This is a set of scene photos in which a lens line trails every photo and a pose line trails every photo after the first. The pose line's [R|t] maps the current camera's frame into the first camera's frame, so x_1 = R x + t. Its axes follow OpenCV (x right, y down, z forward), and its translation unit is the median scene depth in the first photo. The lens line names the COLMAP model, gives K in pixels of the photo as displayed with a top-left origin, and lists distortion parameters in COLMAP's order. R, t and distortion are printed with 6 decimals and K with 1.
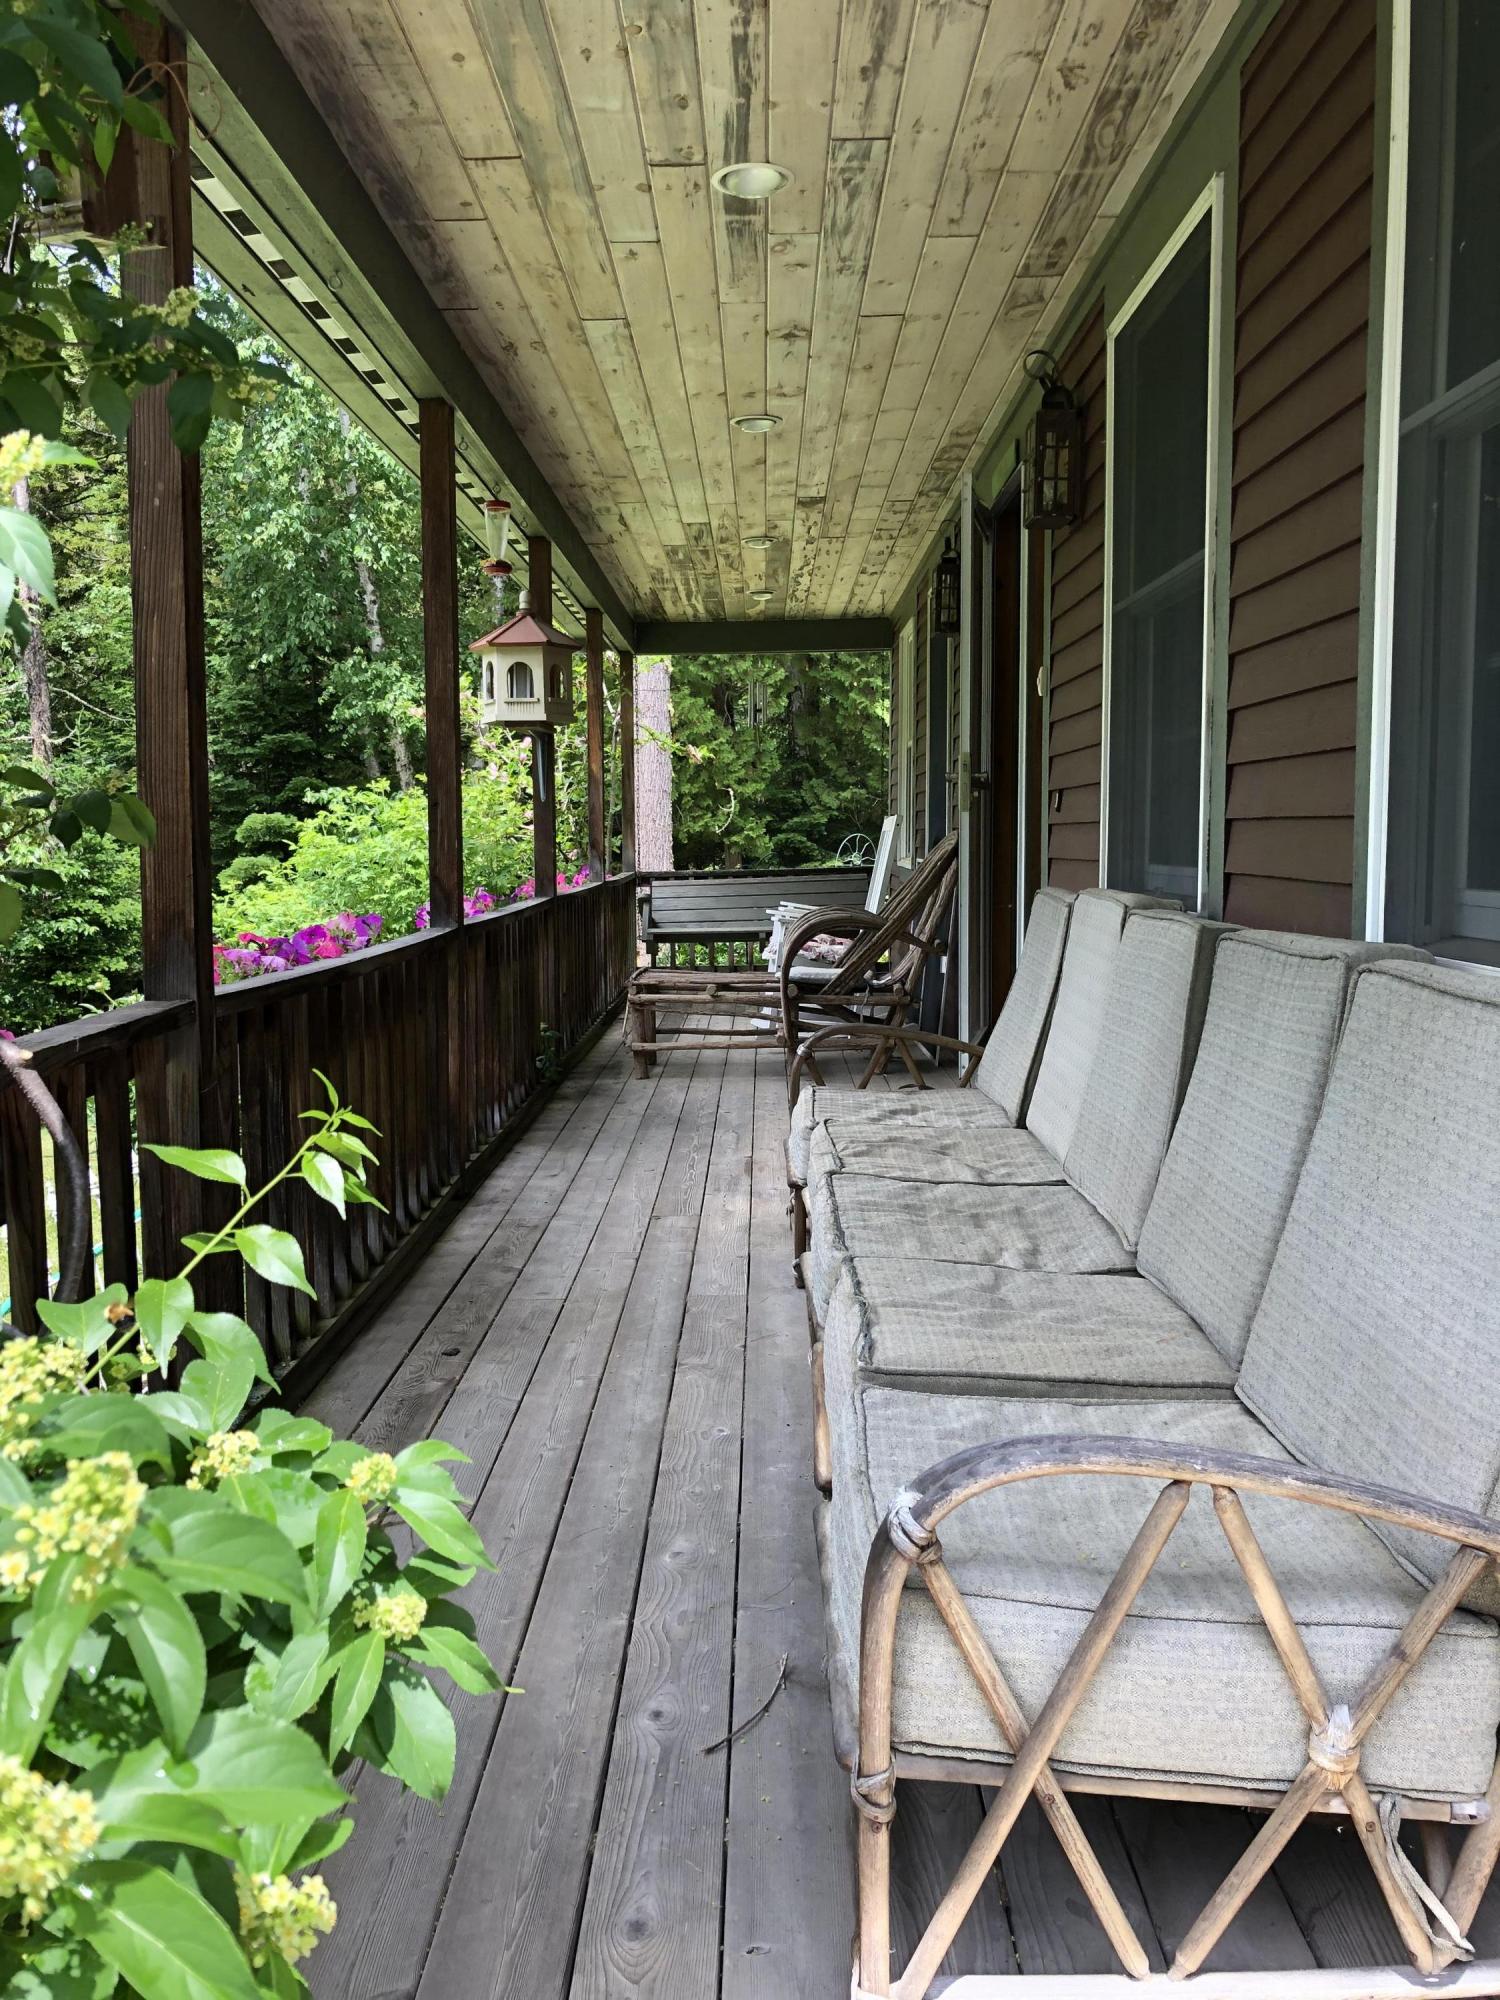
lens RADIAL K [[1637.1, 0, 746.2], [0, 1637.1, 997.5], [0, 0, 1]] dist [0.026557, -0.027305]
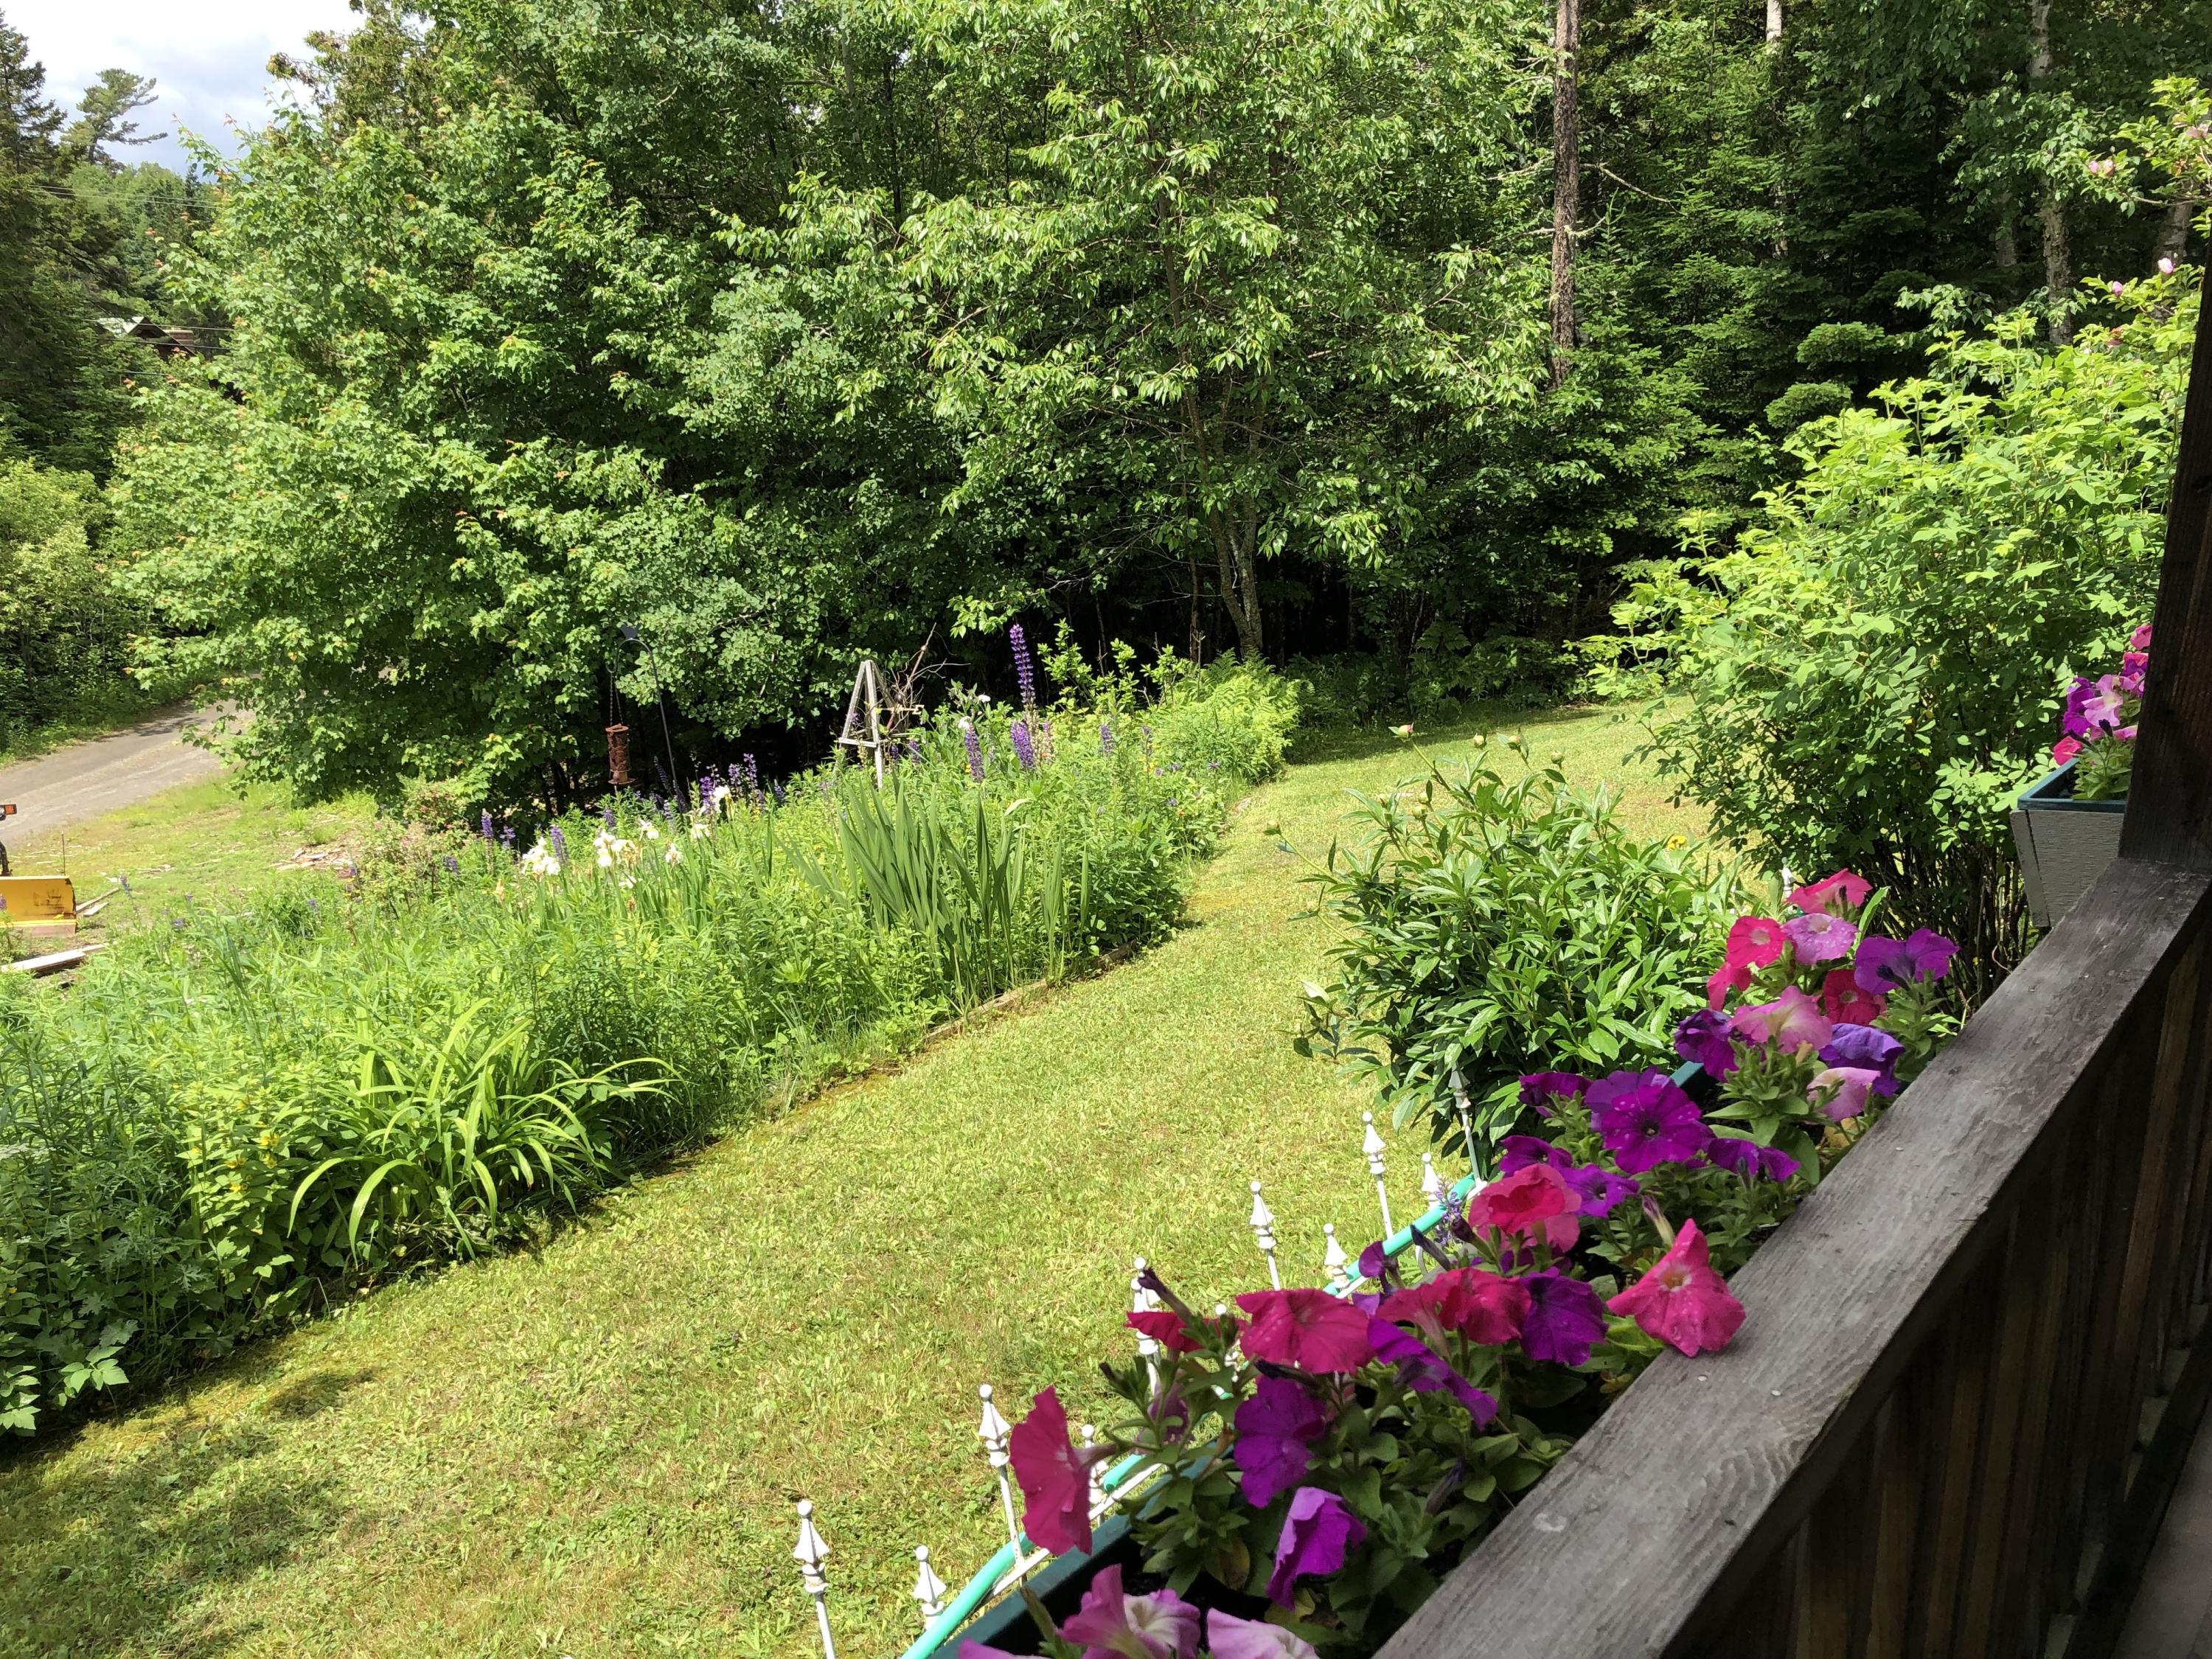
lens RADIAL K [[1810.7, 0, 1106.5], [0, 1810.7, 819.2], [0, 0, 1]] dist [0.026557, -0.027305]
pose [[0.787821, 0.153746, -0.596407, -0.031247], [-0.053813, 0.981822, 0.182017, -0.024704], [0.613549, -0.111303, 0.781773, 0.135742]]
